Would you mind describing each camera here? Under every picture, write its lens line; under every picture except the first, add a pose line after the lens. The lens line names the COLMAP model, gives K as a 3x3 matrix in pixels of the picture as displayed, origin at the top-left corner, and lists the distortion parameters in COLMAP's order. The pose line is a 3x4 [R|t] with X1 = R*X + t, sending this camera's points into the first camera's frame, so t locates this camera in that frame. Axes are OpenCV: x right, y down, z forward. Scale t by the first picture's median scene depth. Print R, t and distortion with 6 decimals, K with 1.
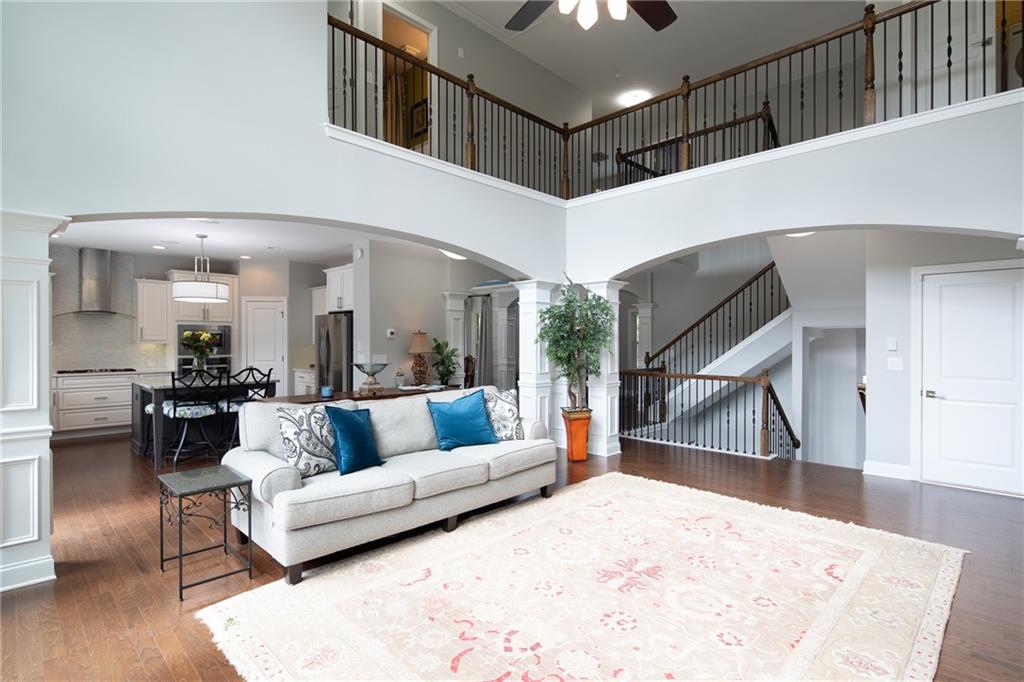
lens RADIAL K [[502.3, 0, 514.9], [0, 502.3, 339.6], [0, 0, 1]] dist [-0.004927, -0.003969]
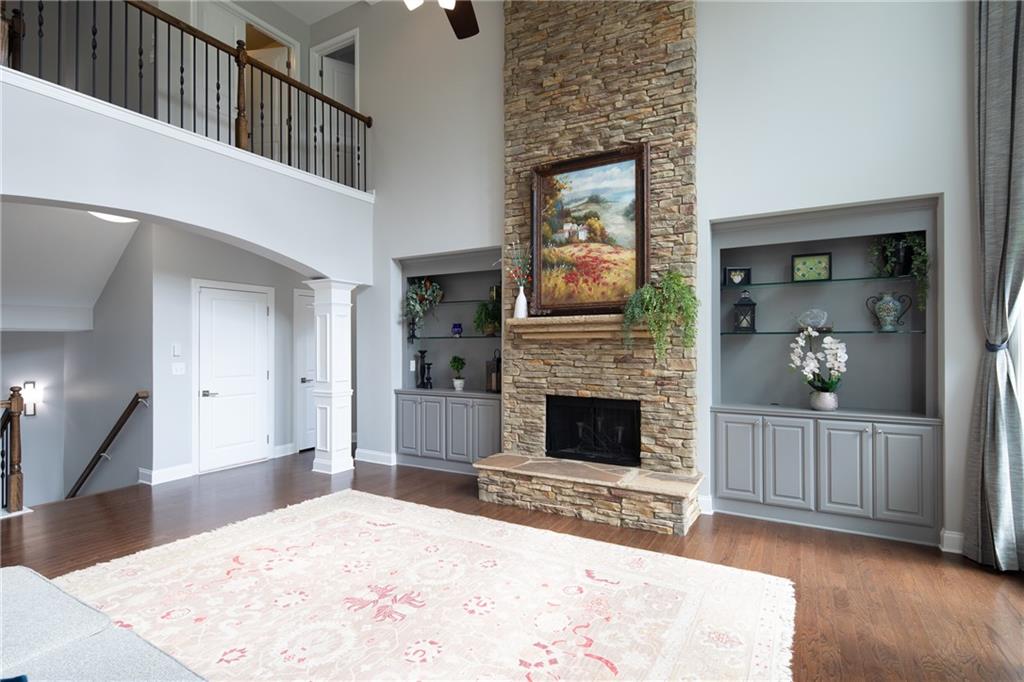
lens RADIAL K [[502.3, 0, 514.1], [0, 502.3, 342.5], [0, 0, 1]] dist [-0.004927, -0.003969]
pose [[-0.256964, 0.004381, 0.966411, -0.657111], [0.005323, 0.999981, -0.003118, 0.001909], [-0.966406, 0.004343, -0.256982, 0.928263]]
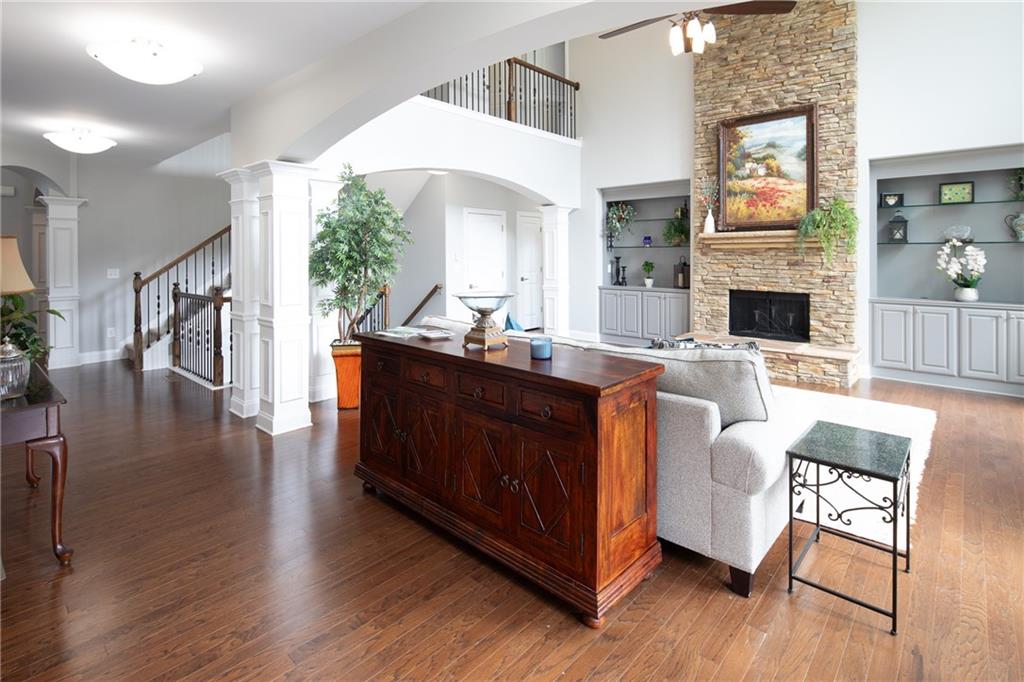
lens RADIAL K [[502.3, 0, 506.8], [0, 502.3, 254.9], [0, 0, 1]] dist [-0.004927, -0.003969]
pose [[-0.033689, -0.005241, 0.999419, -1.061027], [0.007460, 0.999957, 0.005495, -0.001700], [-0.999405, 0.007641, -0.033649, 1.276029]]
